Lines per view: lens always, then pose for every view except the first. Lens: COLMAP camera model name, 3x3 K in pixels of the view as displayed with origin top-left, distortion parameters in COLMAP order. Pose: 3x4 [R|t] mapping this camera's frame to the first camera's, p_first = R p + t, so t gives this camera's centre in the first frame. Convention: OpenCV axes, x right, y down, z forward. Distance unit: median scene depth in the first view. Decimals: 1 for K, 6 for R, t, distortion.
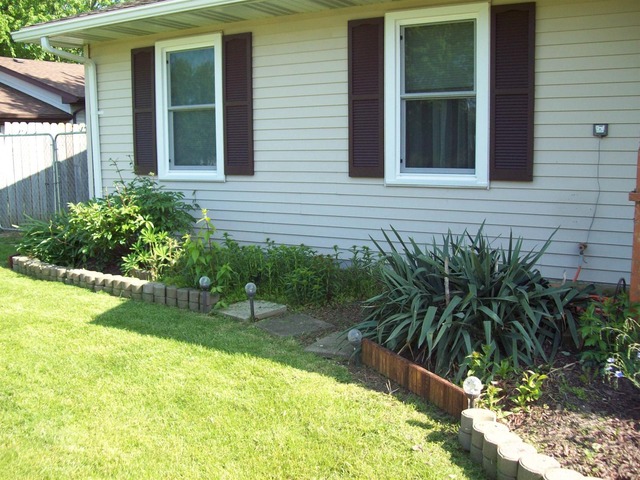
lens RADIAL K [[676.8, 0, 319.5], [0, 676.8, 239.9], [0, 0, 1]] dist [-0.143112, 0.000000]
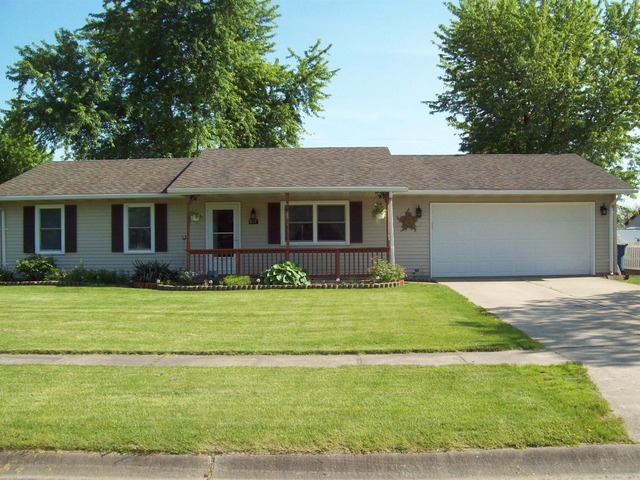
lens RADIAL K [[676.8, 0, 319.9], [0, 676.8, 240.9], [0, 0, 1]] dist [-0.143112, 0.000000]
pose [[0.866478, 0.003861, 0.499200, -0.693738], [0.072667, 0.988344, -0.133775, 0.357210], [-0.493898, 0.152189, 0.856098, -2.249956]]
